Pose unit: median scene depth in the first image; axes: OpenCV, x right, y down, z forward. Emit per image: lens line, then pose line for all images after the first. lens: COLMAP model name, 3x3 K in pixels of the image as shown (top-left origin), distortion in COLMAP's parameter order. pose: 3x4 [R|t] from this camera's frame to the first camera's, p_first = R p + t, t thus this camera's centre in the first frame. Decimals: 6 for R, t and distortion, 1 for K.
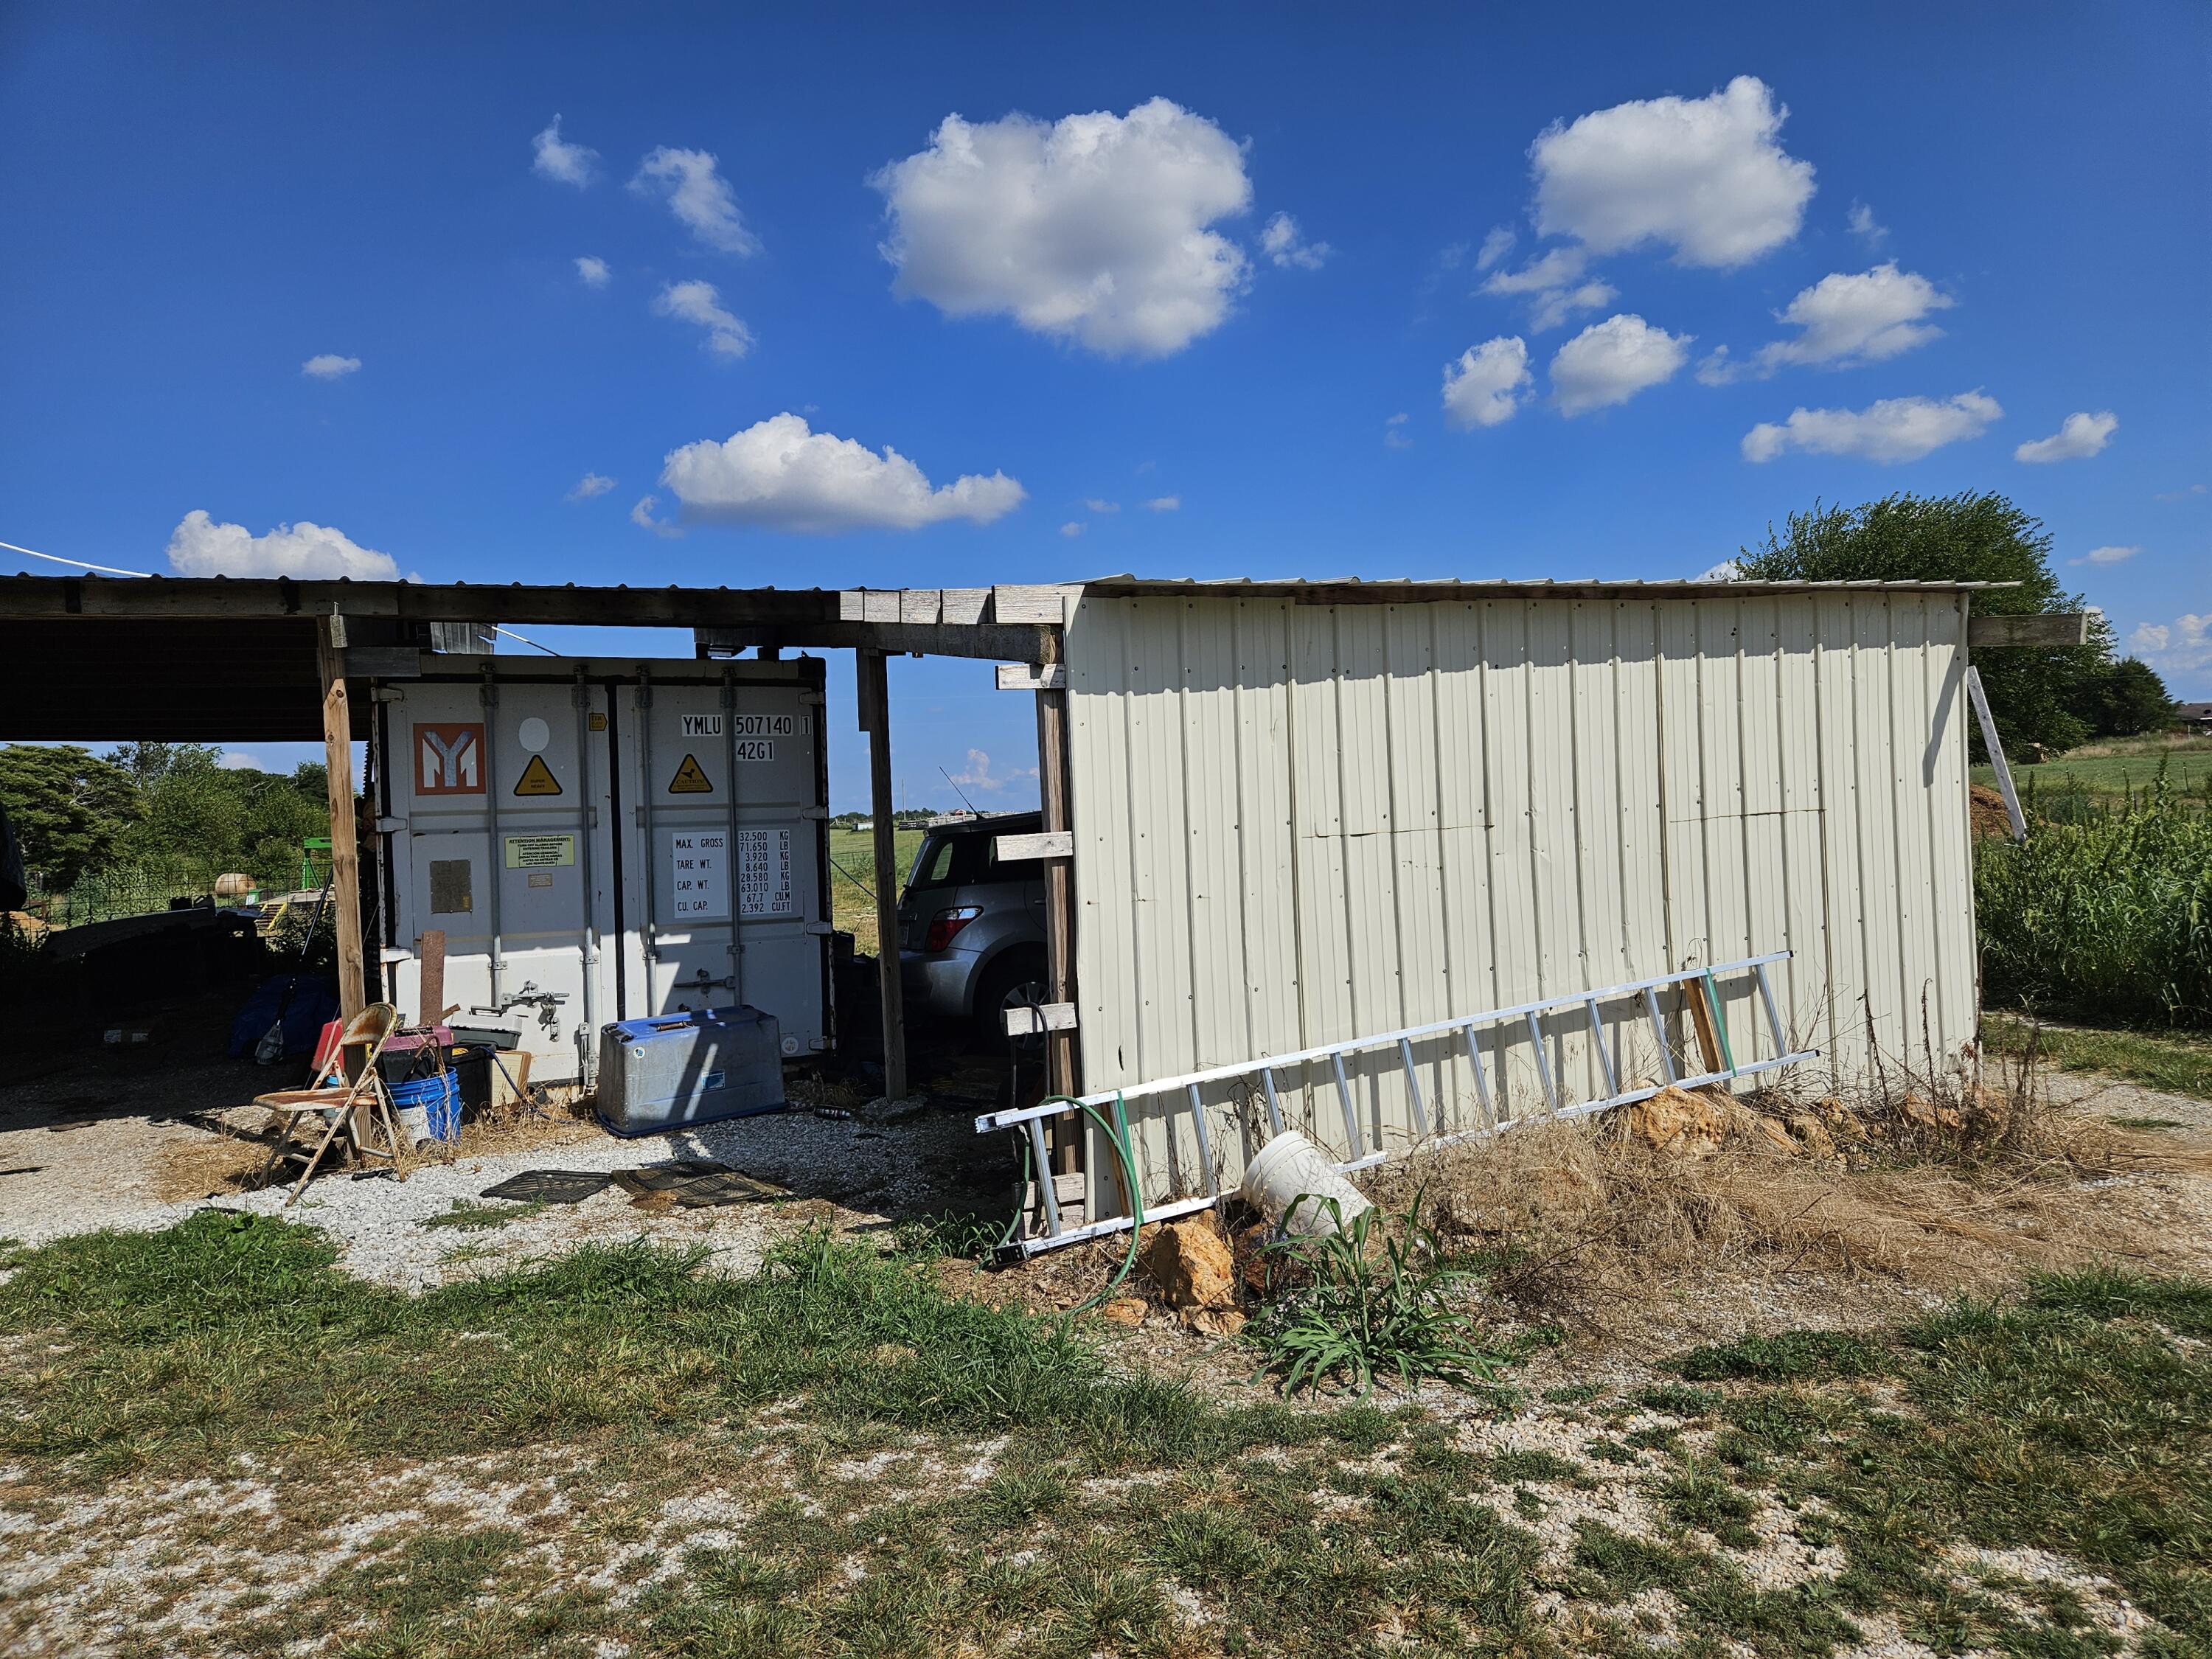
lens RADIAL K [[1513.0, 0, 1119.2], [0, 1513.0, 807.7], [0, 0, 1]] dist [0.061713, -0.048742]
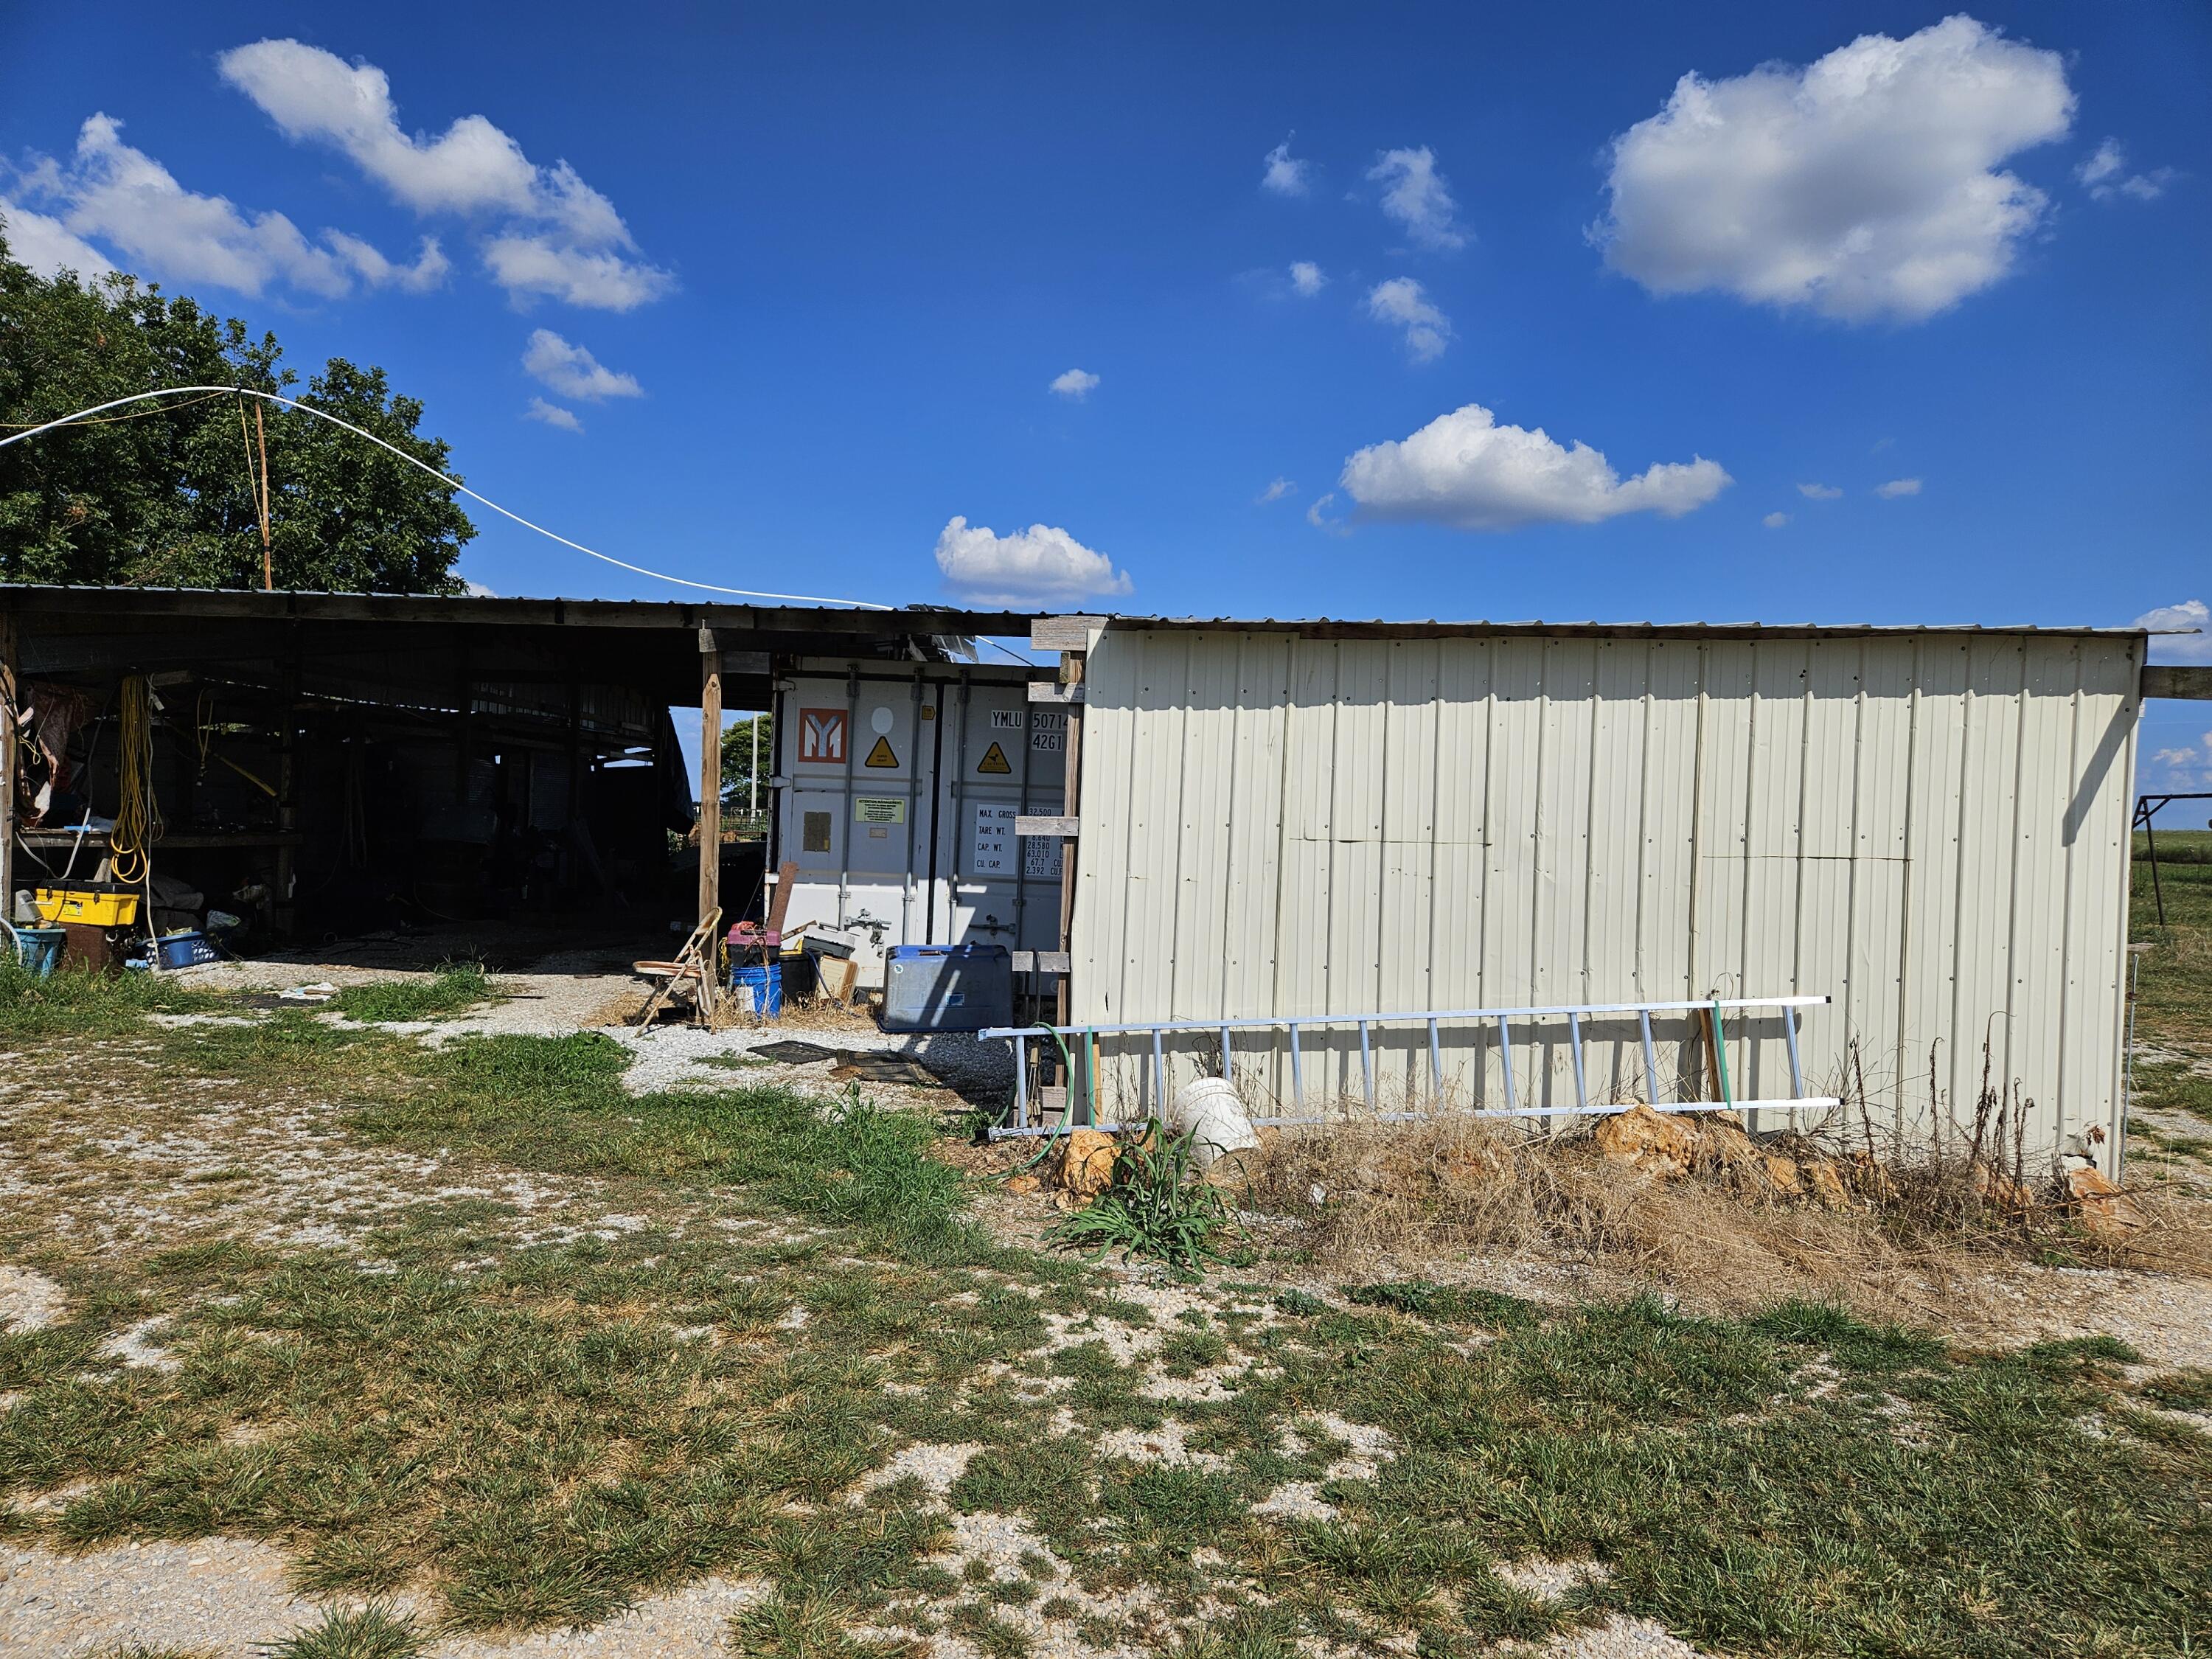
lens RADIAL K [[1513.0, 0, 1098.0], [0, 1513.0, 835.5], [0, 0, 1]] dist [0.061713, -0.048742]
pose [[0.901144, 0.080333, -0.426012, 0.427094], [-0.071641, 0.996765, 0.036417, -0.013228], [0.427559, -0.002297, 0.903984, -0.104926]]
